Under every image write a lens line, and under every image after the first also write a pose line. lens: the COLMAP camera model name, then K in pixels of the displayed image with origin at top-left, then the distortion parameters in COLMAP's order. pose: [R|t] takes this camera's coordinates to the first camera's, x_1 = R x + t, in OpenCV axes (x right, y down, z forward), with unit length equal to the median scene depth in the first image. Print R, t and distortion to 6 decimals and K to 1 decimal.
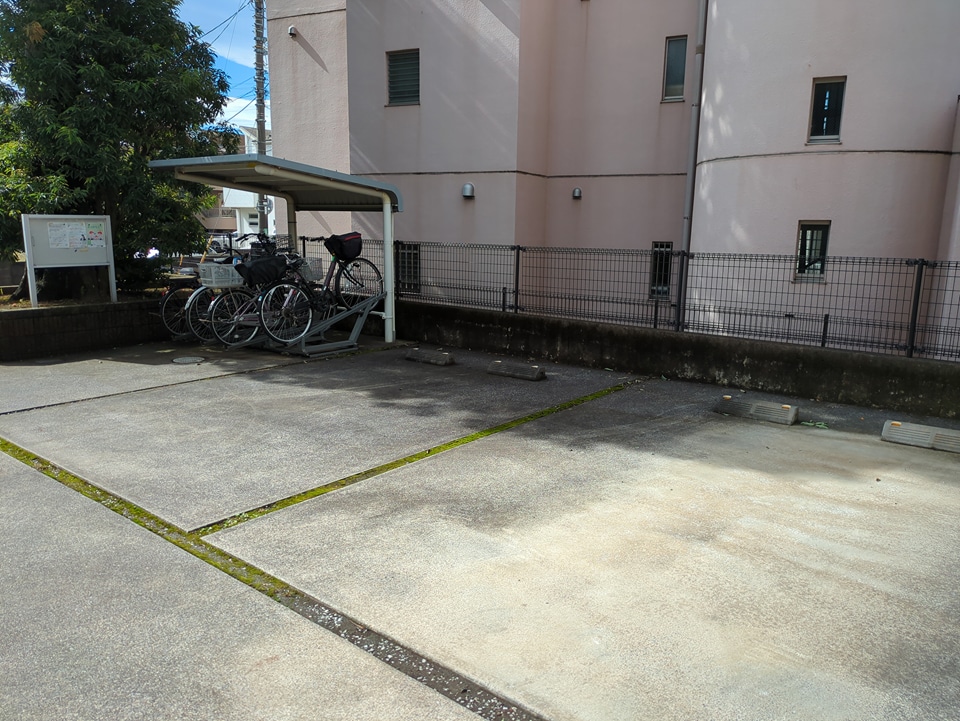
lens RADIAL K [[714.8, 0, 483.1], [0, 714.8, 364.9], [0, 0, 1]] dist [0.039958, -0.045111]
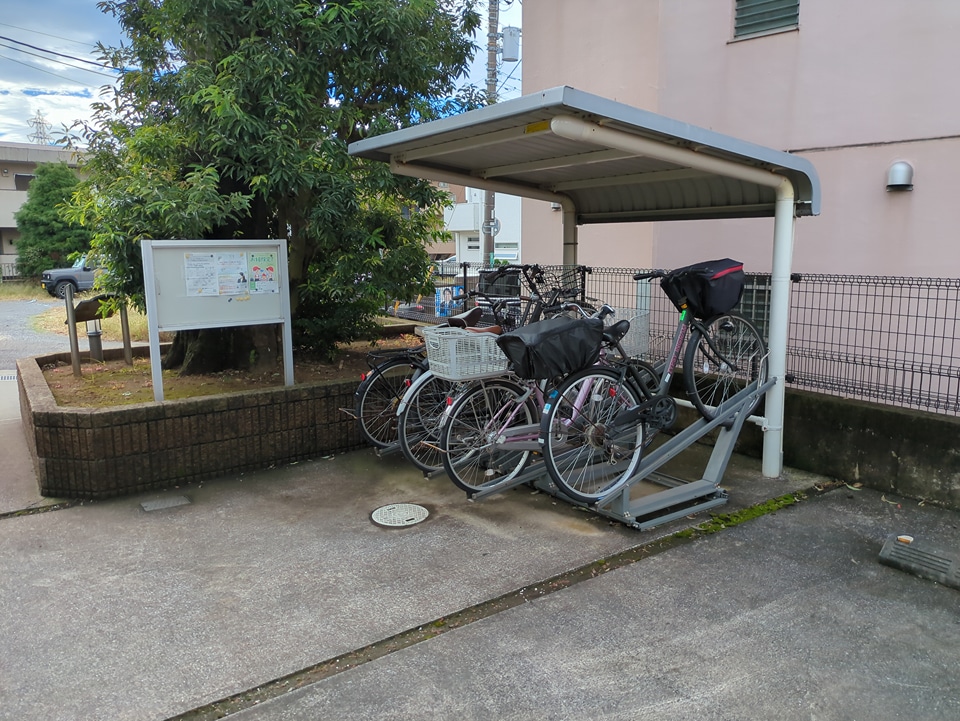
lens RADIAL K [[714.8, 0, 480.2], [0, 714.8, 361.2], [0, 0, 1]] dist [0.039958, -0.045111]
pose [[0.959509, 0.023077, -0.280730, -0.196425], [-0.032237, 0.999086, -0.028056, -0.095411], [0.279826, 0.035970, 0.959377, 0.479993]]
